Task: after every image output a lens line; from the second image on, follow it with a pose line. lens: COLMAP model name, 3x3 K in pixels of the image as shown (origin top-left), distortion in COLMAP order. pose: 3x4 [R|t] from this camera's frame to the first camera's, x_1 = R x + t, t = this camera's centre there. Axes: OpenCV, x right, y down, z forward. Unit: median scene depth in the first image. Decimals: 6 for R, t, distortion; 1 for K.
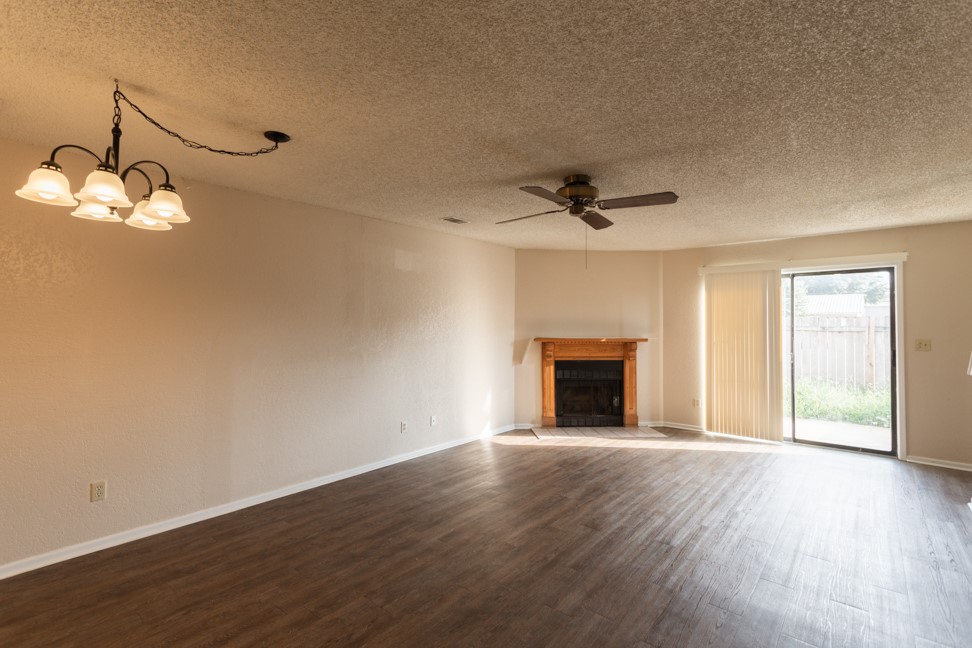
lens RADIAL K [[451.7, 0, 483.7], [0, 451.7, 323.2], [0, 0, 1]] dist [0.003732, -0.000137]
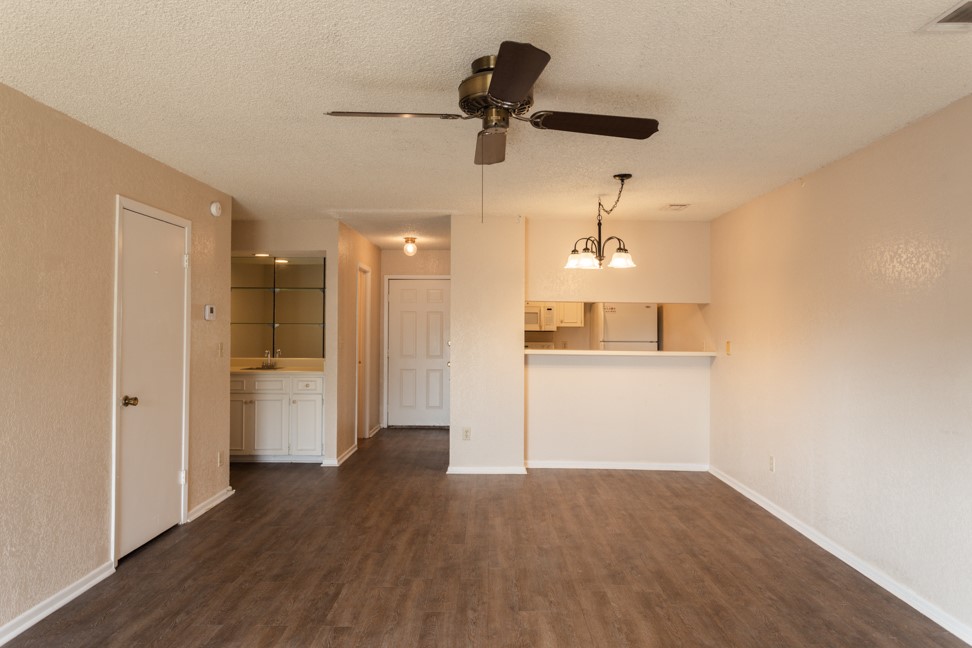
lens RADIAL K [[649.8, 0, 485.9], [0, 649.8, 325.5], [0, 0, 1]] dist [0.004035, 0.000758]
pose [[-0.785032, -0.007726, -0.619407, 0.855631], [-0.000625, 0.999932, -0.011680, 0.022835], [0.619455, -0.008782, -0.784983, 1.951450]]
